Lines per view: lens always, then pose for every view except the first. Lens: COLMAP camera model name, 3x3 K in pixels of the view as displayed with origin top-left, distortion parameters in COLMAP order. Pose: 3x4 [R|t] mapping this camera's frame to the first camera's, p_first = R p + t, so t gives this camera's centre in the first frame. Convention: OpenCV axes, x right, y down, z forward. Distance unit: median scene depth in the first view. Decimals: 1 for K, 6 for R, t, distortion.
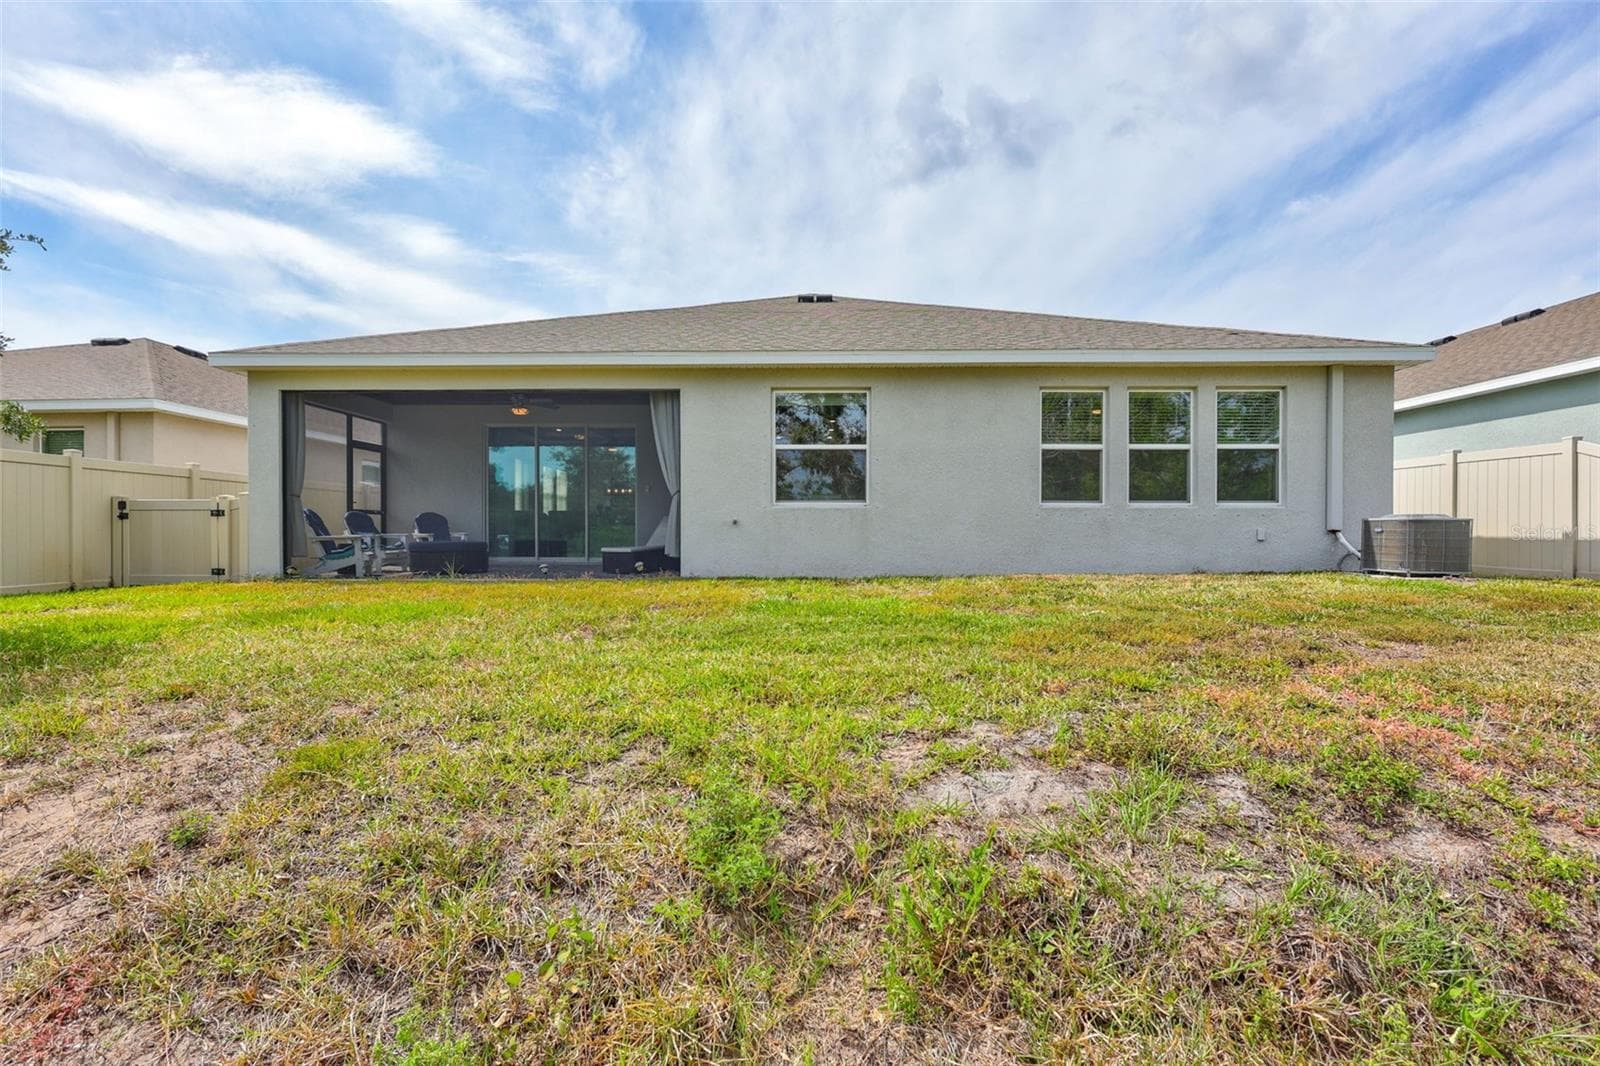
lens RADIAL K [[696.5, 0, 753.2], [0, 696.5, 521.1], [0, 0, 1]] dist [-0.009585, 0.000240]
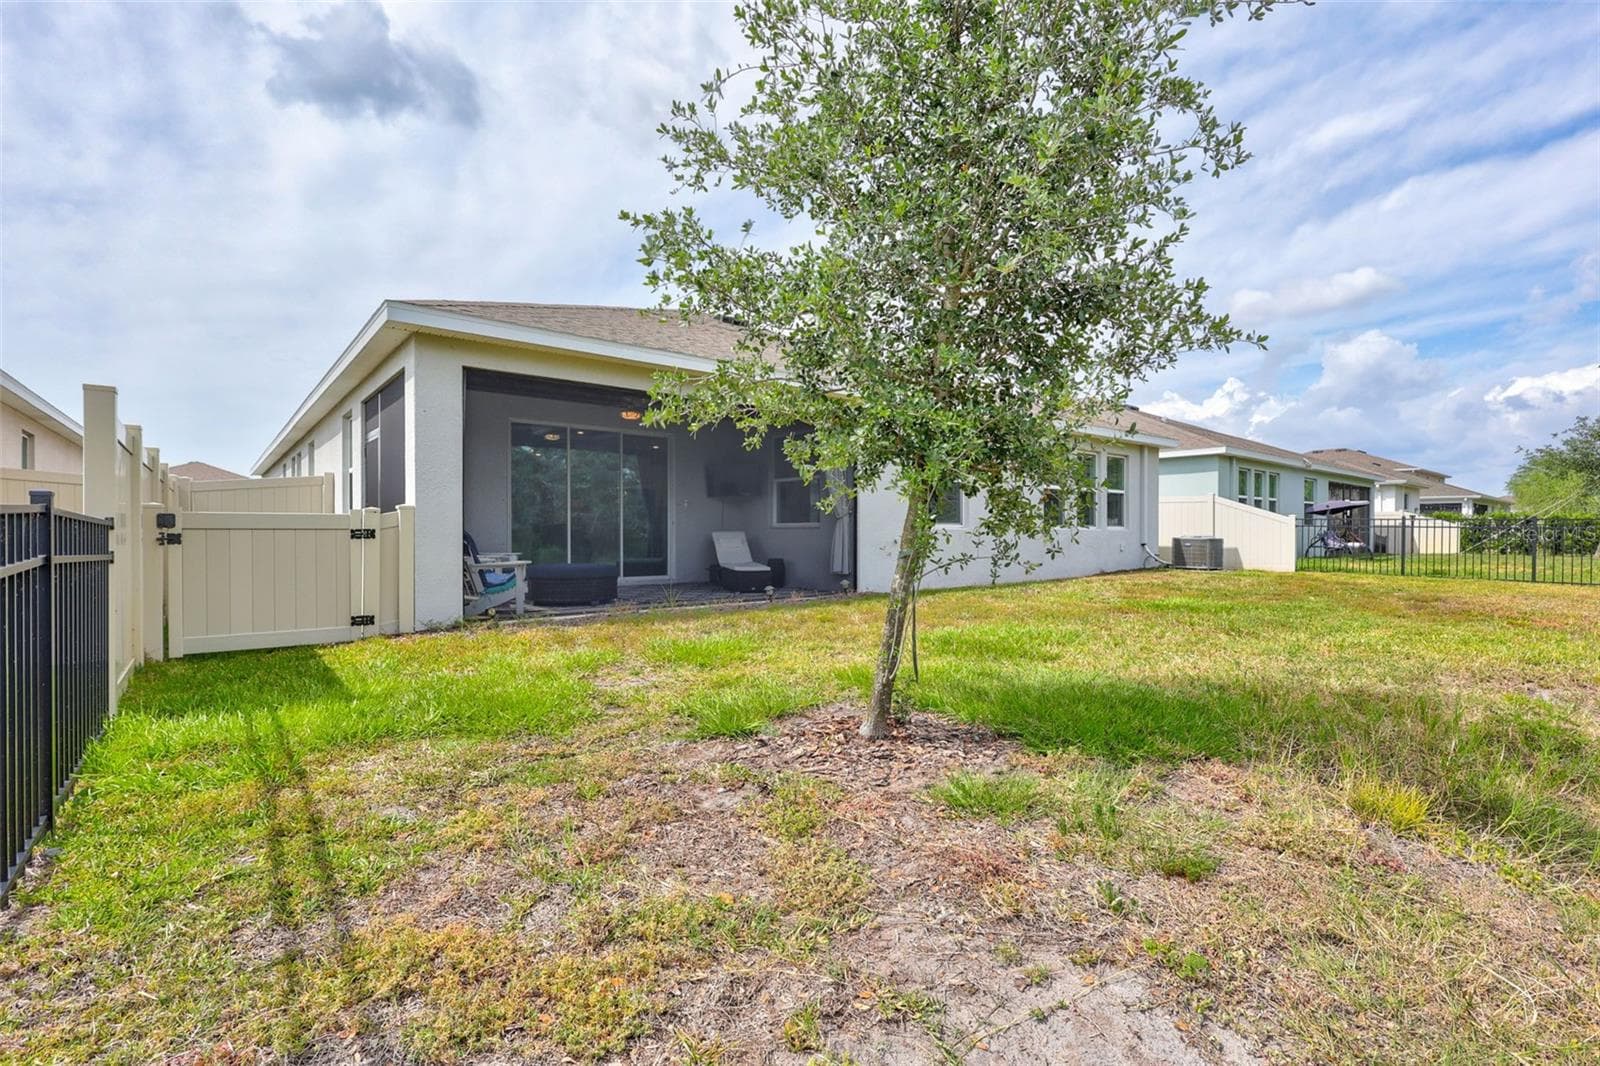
lens RADIAL K [[738.3, 0, 801.9], [0, 738.3, 532.4], [0, 0, 1]] dist [-0.002135, 0.000337]
pose [[0.760382, 0.001178, 0.649475, -0.912728], [-0.007247, 0.999951, 0.006670, -0.020511], [-0.649436, -0.009779, 0.760354, 0.171185]]
